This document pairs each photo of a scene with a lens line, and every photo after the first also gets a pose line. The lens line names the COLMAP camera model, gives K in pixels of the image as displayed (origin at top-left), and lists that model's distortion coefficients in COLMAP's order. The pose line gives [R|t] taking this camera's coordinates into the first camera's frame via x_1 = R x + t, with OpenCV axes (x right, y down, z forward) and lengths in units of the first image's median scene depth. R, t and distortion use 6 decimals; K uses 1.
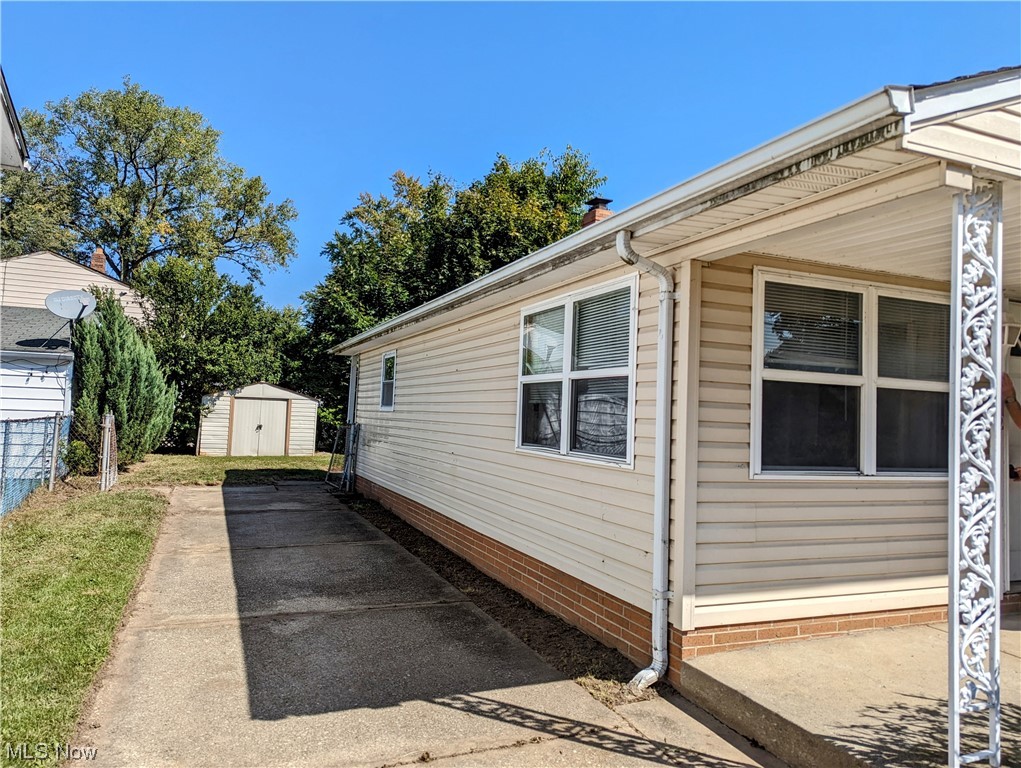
lens RADIAL K [[706.4, 0, 512.0], [0, 706.4, 376.5], [0, 0, 1]] dist [0.038140, -0.003163]
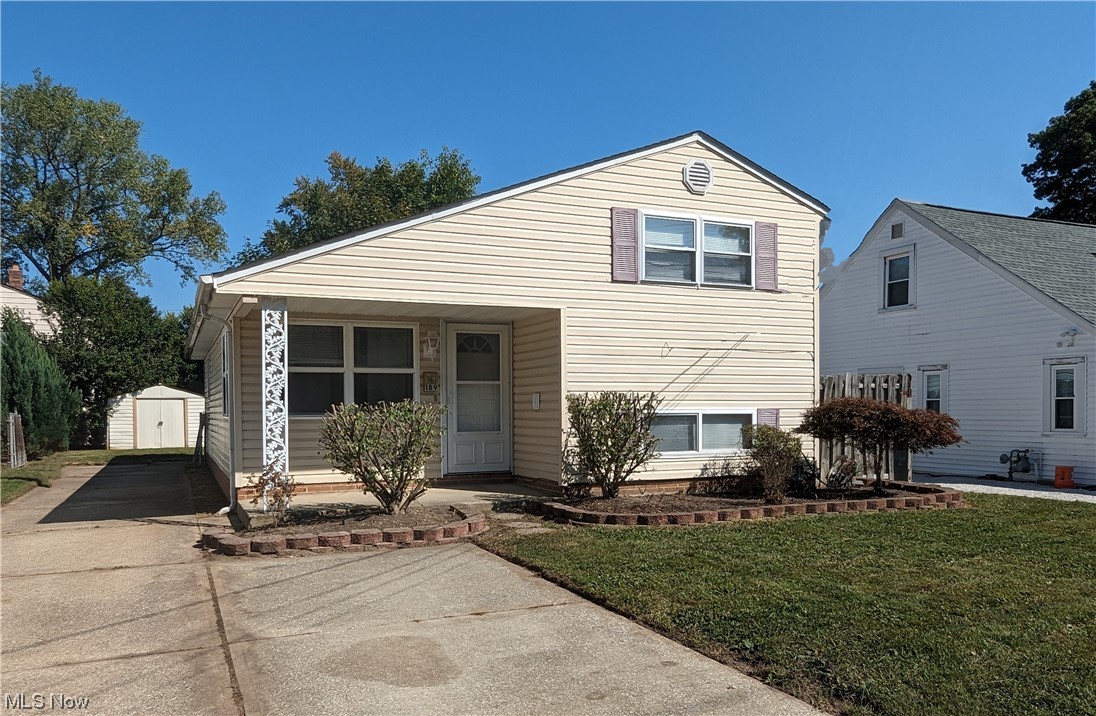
lens RADIAL K [[796.8, 0, 507.8], [0, 796.8, 436.8], [0, 0, 1]] dist [0.002242, 0.006303]
pose [[0.998959, -0.044697, -0.009160, 0.210271], [0.045337, 0.994980, 0.089217, 0.003069], [0.005126, -0.089539, 0.995970, -0.275117]]
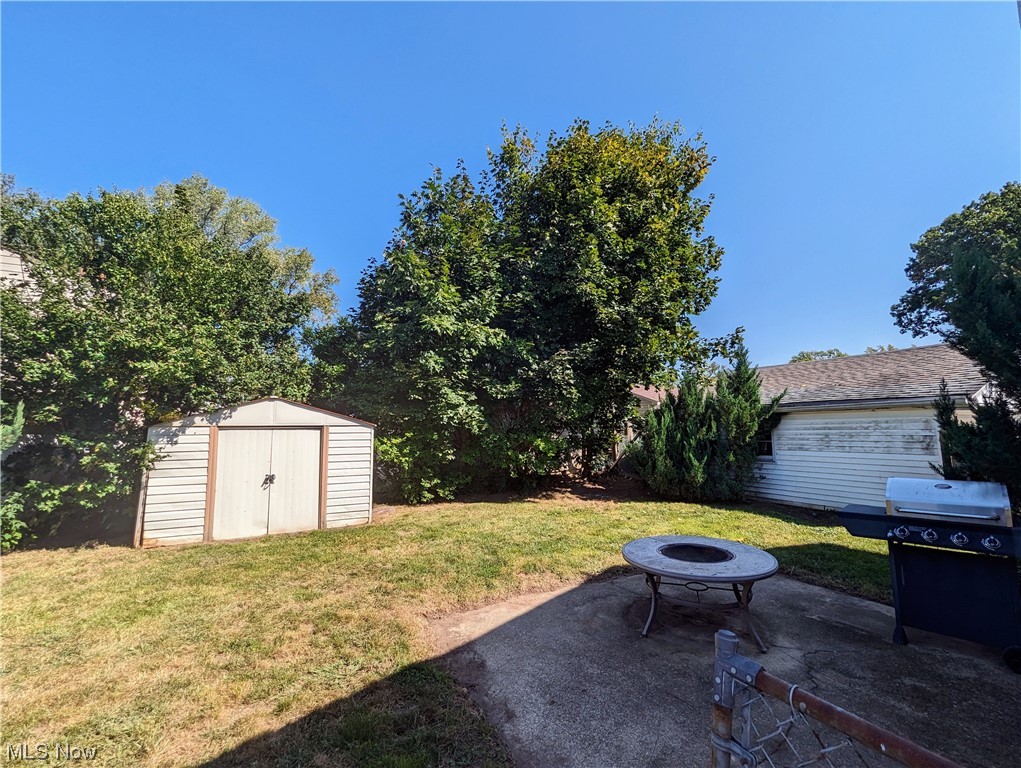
lens RADIAL K [[428.9, 0, 511.7], [0, 428.9, 391.1], [0, 0, 1]] dist [0.000616, 0.000200]
pose [[0.995936, -0.040953, 0.080220, -0.188421], [0.043982, 0.998370, -0.036366, 0.022669], [-0.078600, 0.039746, 0.996114, 0.636202]]
